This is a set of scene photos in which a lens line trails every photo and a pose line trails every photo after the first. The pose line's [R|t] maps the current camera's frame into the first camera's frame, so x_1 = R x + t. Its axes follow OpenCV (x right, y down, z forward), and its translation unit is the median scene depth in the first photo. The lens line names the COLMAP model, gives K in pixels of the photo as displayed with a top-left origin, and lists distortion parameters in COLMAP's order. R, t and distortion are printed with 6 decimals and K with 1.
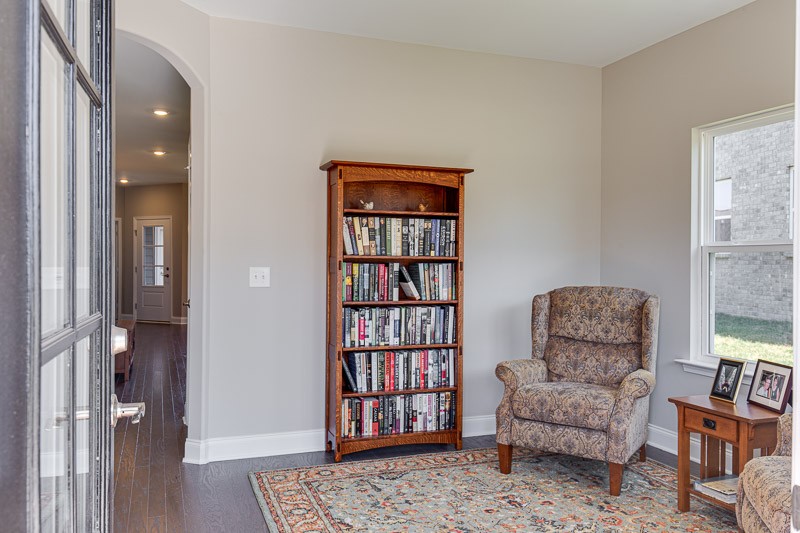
lens RADIAL K [[667.3, 0, 402.6], [0, 667.3, 264.4], [0, 0, 1]] dist [0.062502, -0.002248]
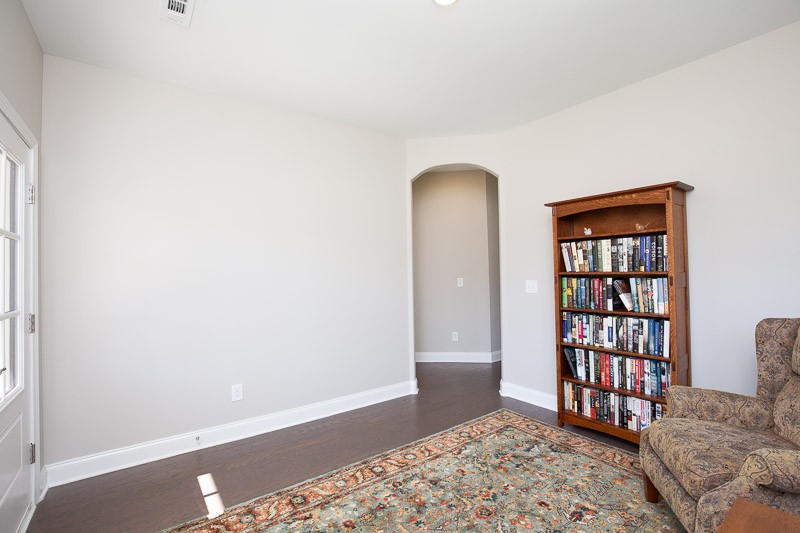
lens RADIAL K [[377.5, 0, 402.5], [0, 377.5, 267.6], [0, 0, 1]] dist [-0.006327, -0.000071]
pose [[0.270008, -0.020557, -0.962639, 0.532934], [0.022635, 0.999631, -0.014998, -0.018367], [0.962592, -0.017740, 0.270373, 0.482288]]
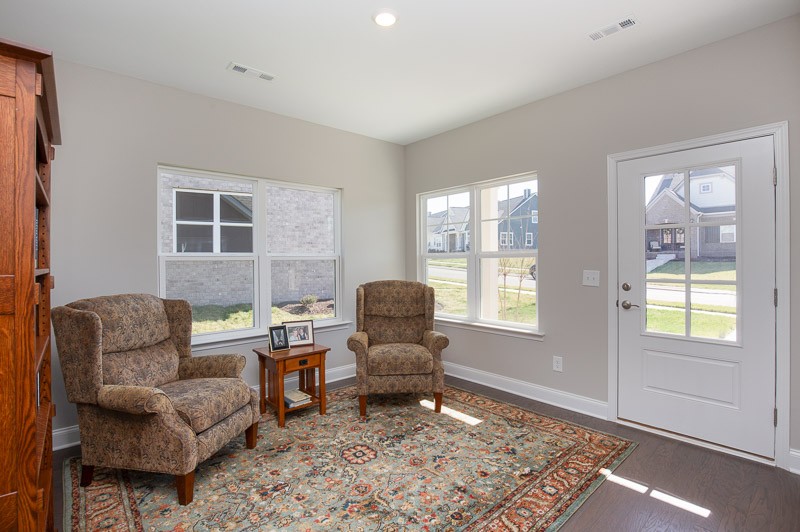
lens RADIAL K [[377.5, 0, 403.6], [0, 377.5, 262.3], [0, 0, 1]] dist [-0.006327, -0.000071]
pose [[-0.367532, -0.008872, 0.929968, -0.396961], [0.002291, 0.999943, 0.010445, -0.021002], [-0.930008, 0.005969, -0.367491, 0.840312]]
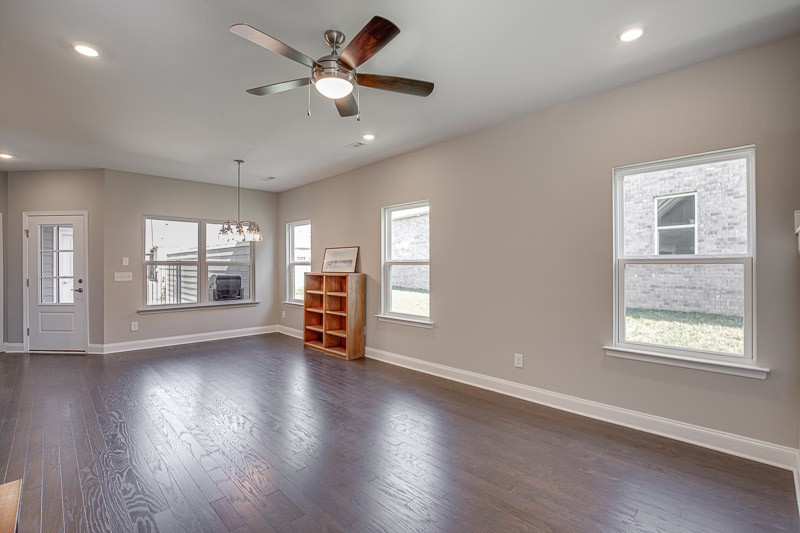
lens RADIAL K [[357.9, 0, 398.7], [0, 357.9, 263.6], [0, 0, 1]] dist [0.000428, -0.000111]
pose [[0.920352, -0.007972, 0.391010, -0.148626], [0.002748, 0.999899, 0.013918, -0.015053], [-0.391082, -0.011735, 0.920281, 0.410460]]
